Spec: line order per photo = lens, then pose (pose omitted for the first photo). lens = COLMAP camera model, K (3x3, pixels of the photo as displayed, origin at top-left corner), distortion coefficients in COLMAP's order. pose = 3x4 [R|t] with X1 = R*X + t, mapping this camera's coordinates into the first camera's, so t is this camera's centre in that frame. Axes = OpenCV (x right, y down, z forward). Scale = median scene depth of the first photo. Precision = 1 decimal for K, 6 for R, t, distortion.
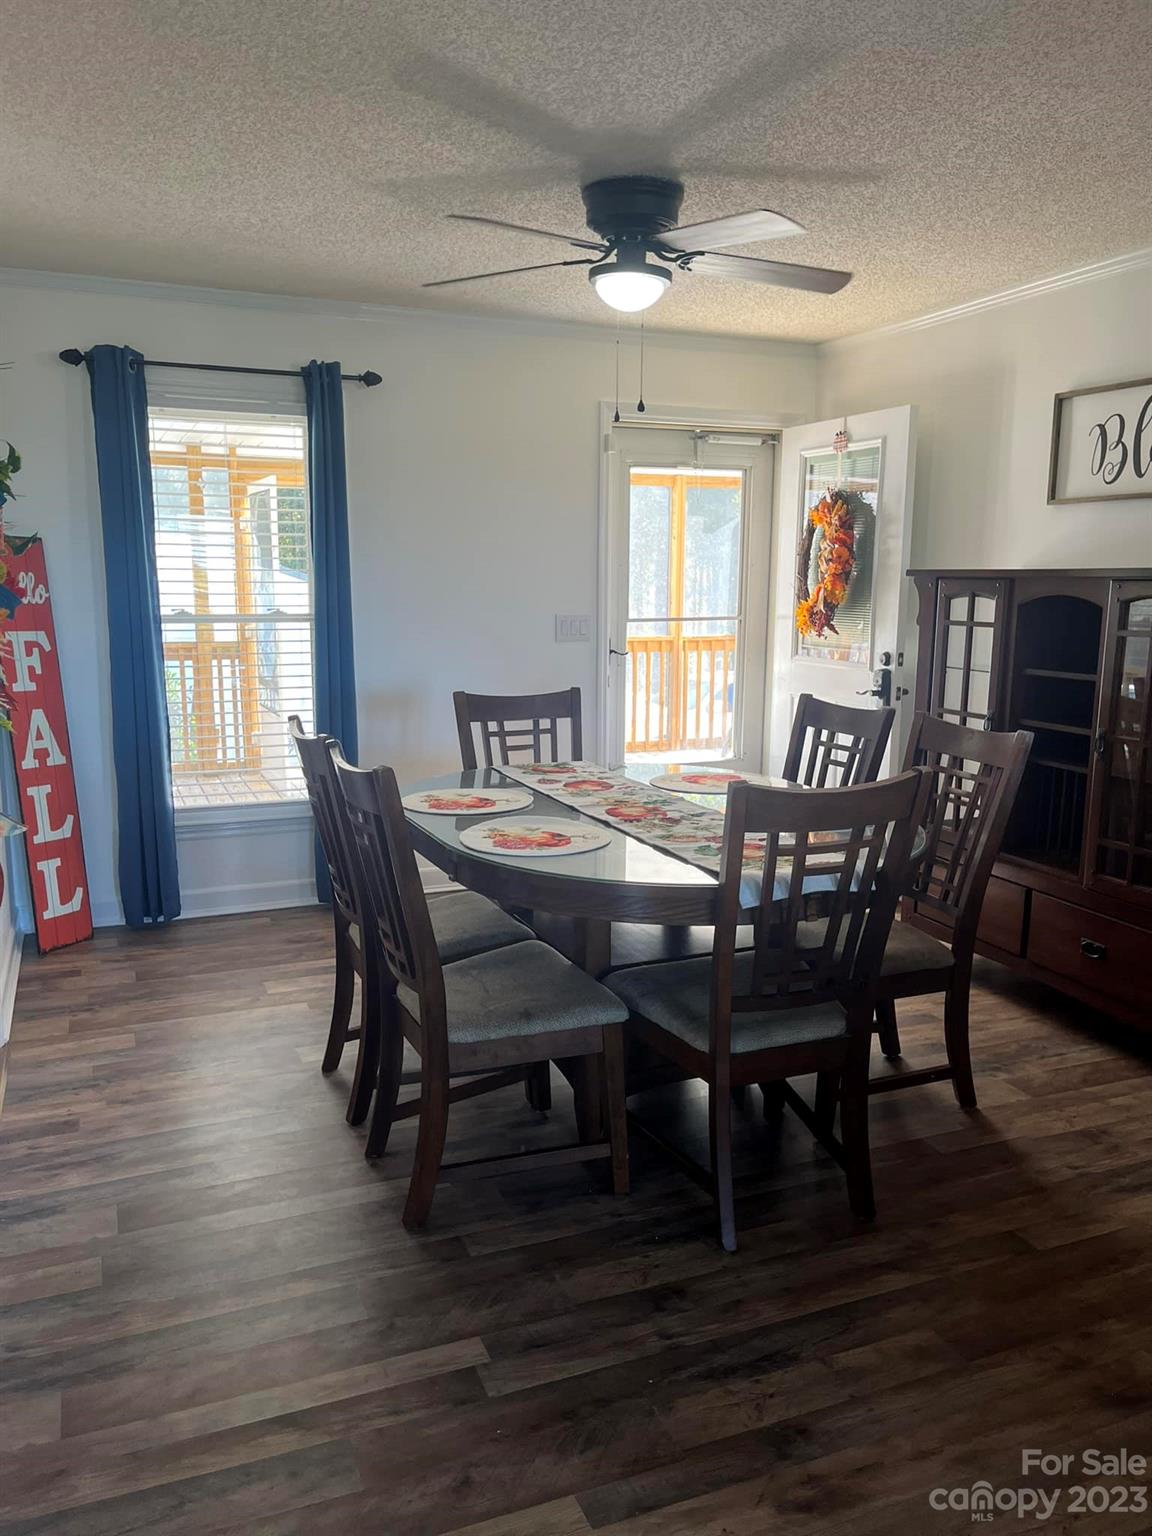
lens RADIAL K [[1171.7, 0, 576.0], [0, 1171.7, 768.0], [0, 0, 1]] dist [0.081255, -0.092121]
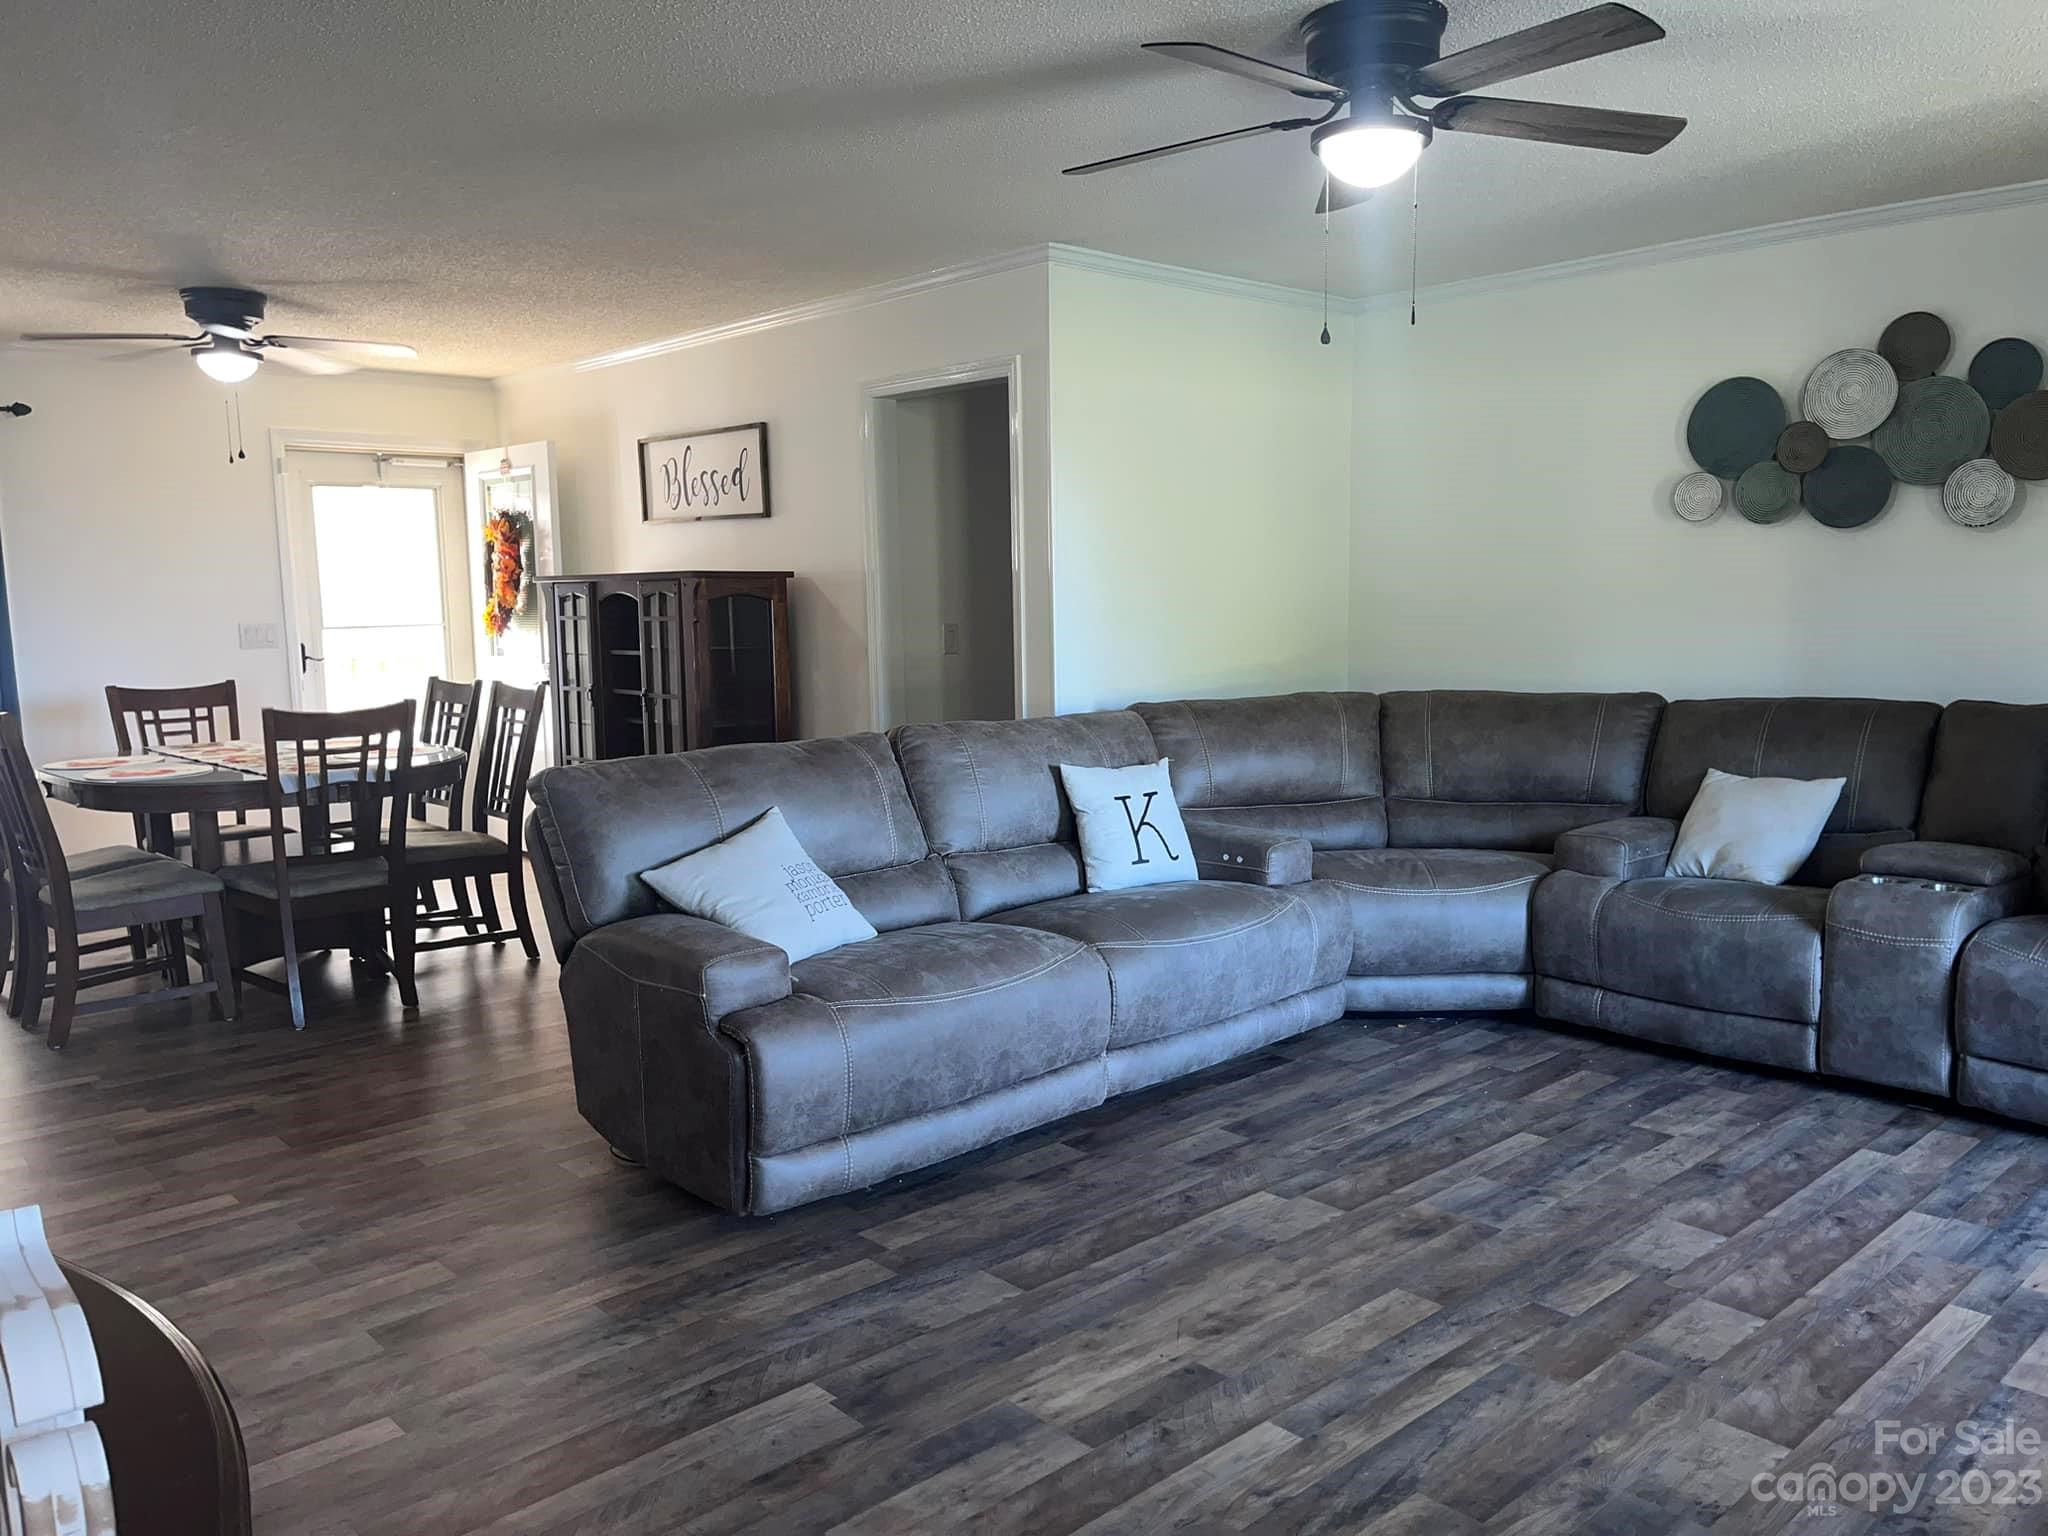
lens RADIAL K [[1562.3, 0, 1024.0], [0, 1562.3, 768.0], [0, 0, 1]] dist [0.081255, -0.092121]
pose [[0.940498, -0.062487, 0.334003, 0.211078], [0.079633, 0.996104, -0.037877, 0.141266], [-0.330335, 0.062221, 0.941811, -0.741740]]
